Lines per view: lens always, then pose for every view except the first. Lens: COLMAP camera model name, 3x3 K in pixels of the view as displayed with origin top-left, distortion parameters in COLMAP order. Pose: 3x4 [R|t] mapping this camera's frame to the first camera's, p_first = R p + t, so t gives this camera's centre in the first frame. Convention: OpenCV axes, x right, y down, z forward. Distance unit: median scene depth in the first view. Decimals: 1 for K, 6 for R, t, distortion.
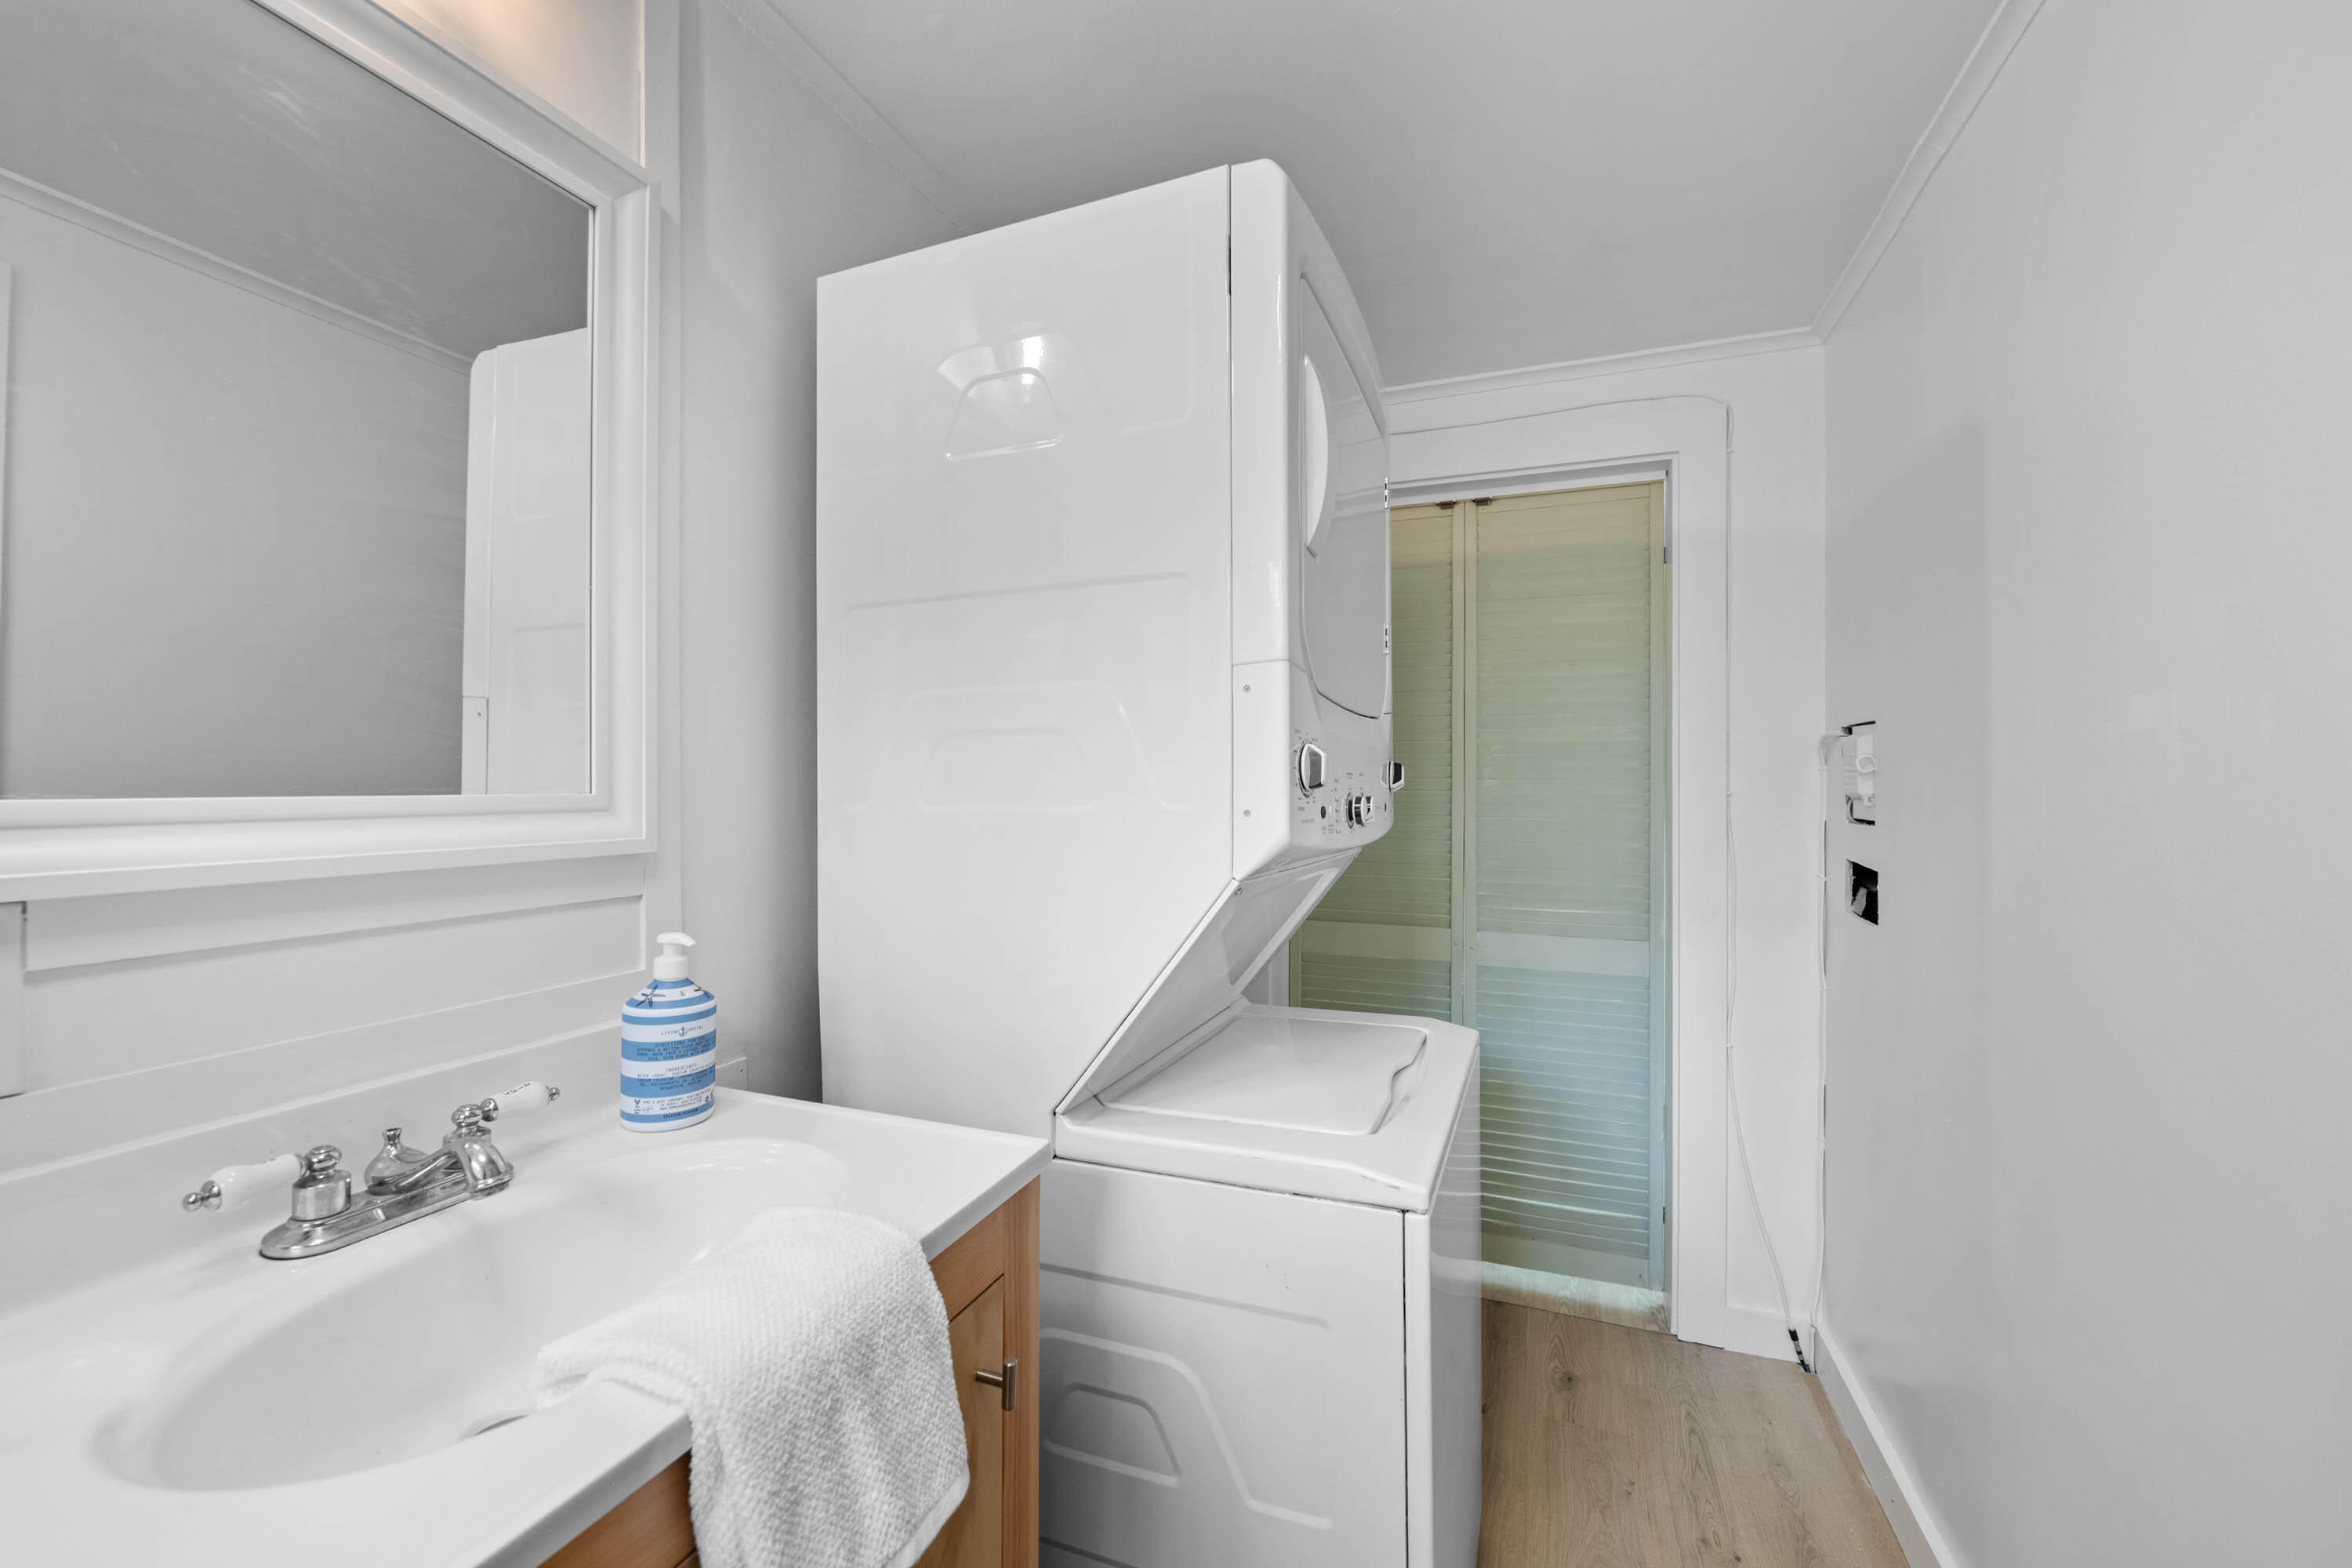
lens RADIAL K [[925.7, 0, 1178.4], [0, 925.7, 788.4], [0, 0, 1]] dist [-0.008925, -0.000771]
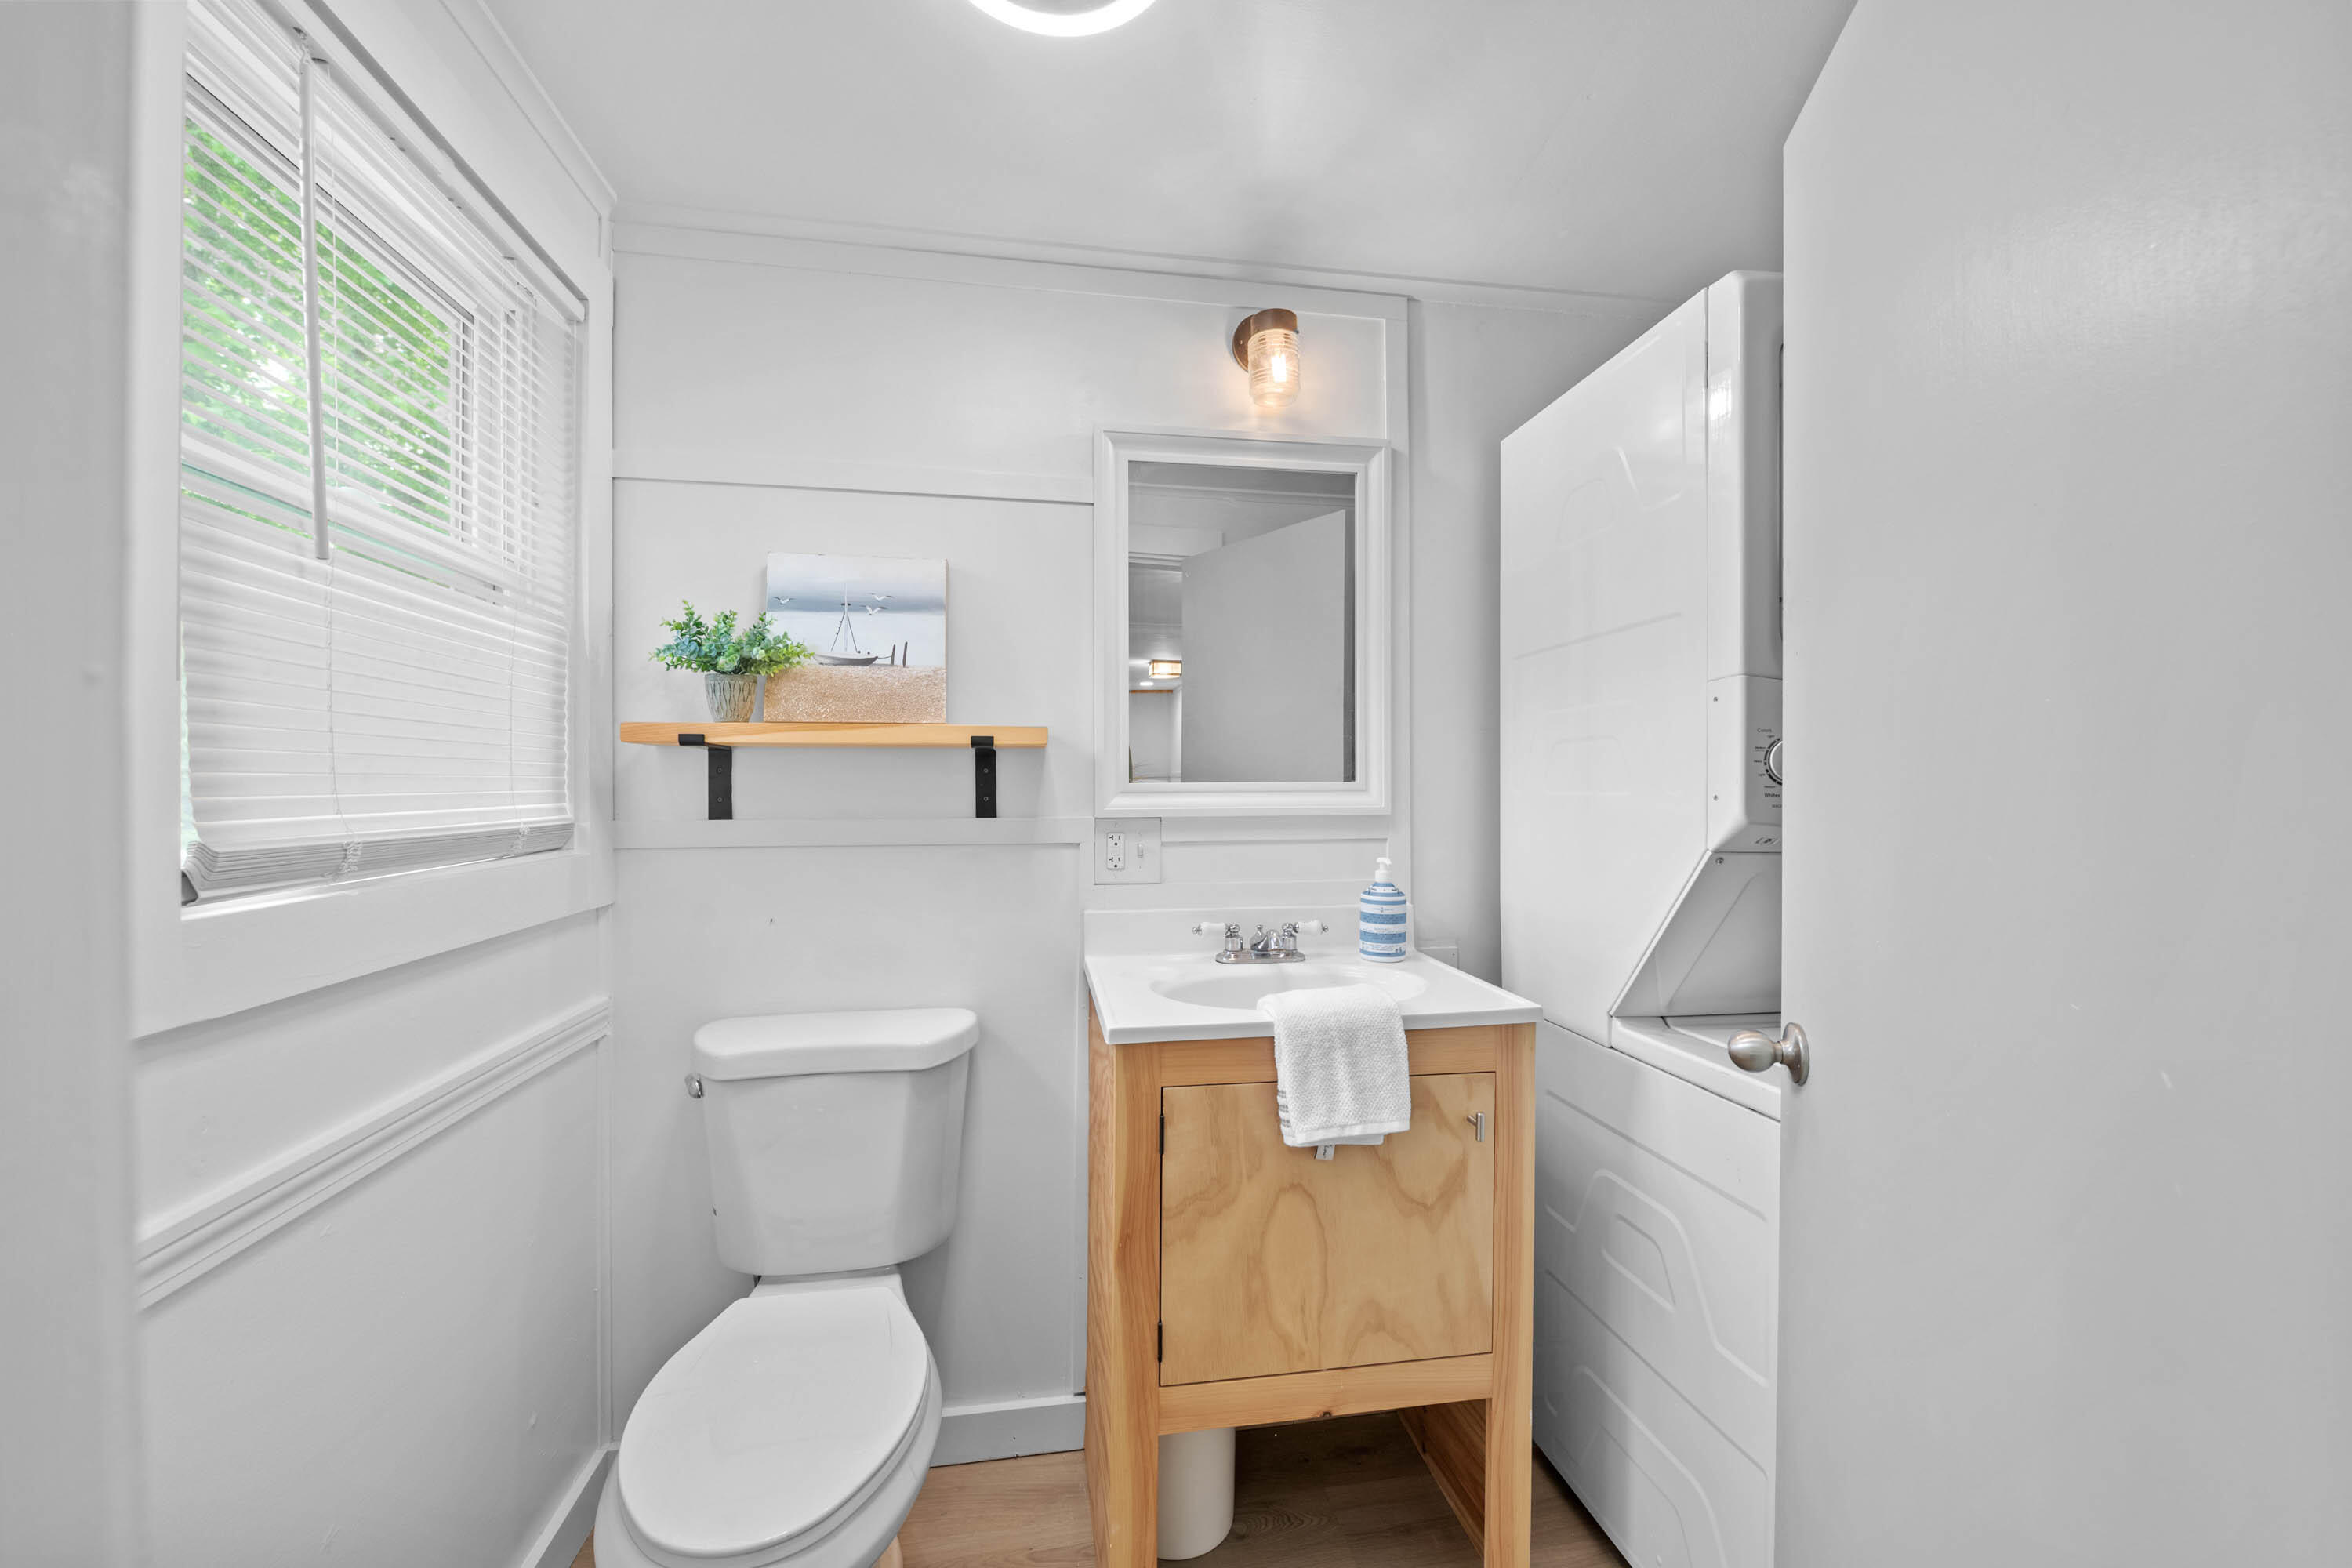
lens RADIAL K [[925.7, 0, 1182.0], [0, 925.7, 783.7], [0, 0, 1]] dist [-0.008925, -0.000771]
pose [[0.510178, 0.002265, -0.860066, 0.856591], [-0.000742, 0.999997, 0.002193, 0.005861], [0.860069, -0.000481, 0.510178, -0.296920]]
